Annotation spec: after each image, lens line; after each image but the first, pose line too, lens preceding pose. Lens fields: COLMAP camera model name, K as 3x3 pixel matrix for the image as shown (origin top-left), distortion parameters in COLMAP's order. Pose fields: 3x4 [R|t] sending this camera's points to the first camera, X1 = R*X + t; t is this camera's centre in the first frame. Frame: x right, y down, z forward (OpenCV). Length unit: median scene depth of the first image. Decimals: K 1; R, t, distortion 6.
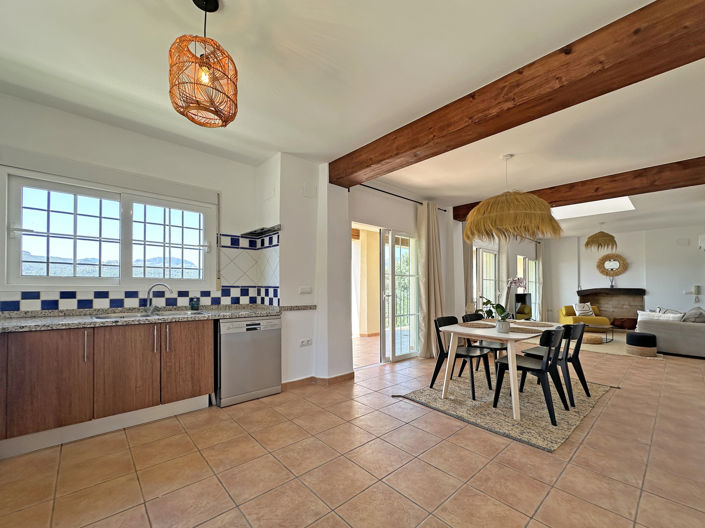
lens RADIAL K [[281.2, 0, 351.8], [0, 281.2, 283.4], [0, 0, 1]] dist [0.000523, 0.000049]
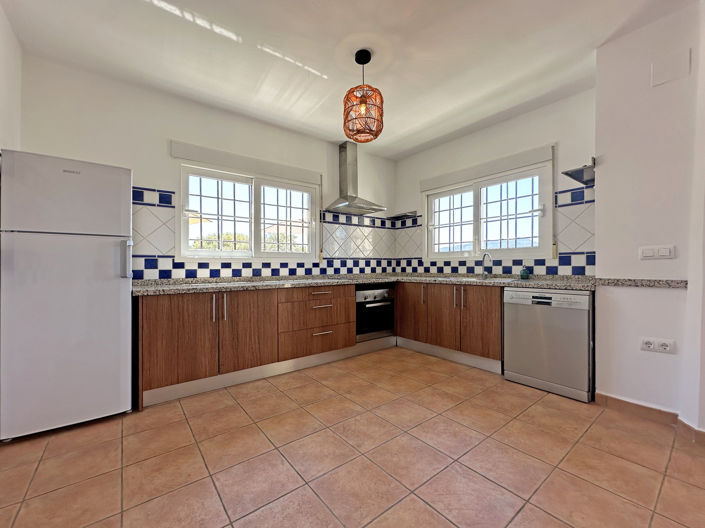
lens RADIAL K [[291.6, 0, 352.5], [0, 291.6, 264.0], [0, 0, 1]] dist [0.001270, 0.000150]
pose [[-0.035165, 0.005067, -0.999369, 0.566996], [0.045339, 0.998966, 0.003470, 0.013835], [0.998353, -0.045188, -0.035358, 0.516560]]
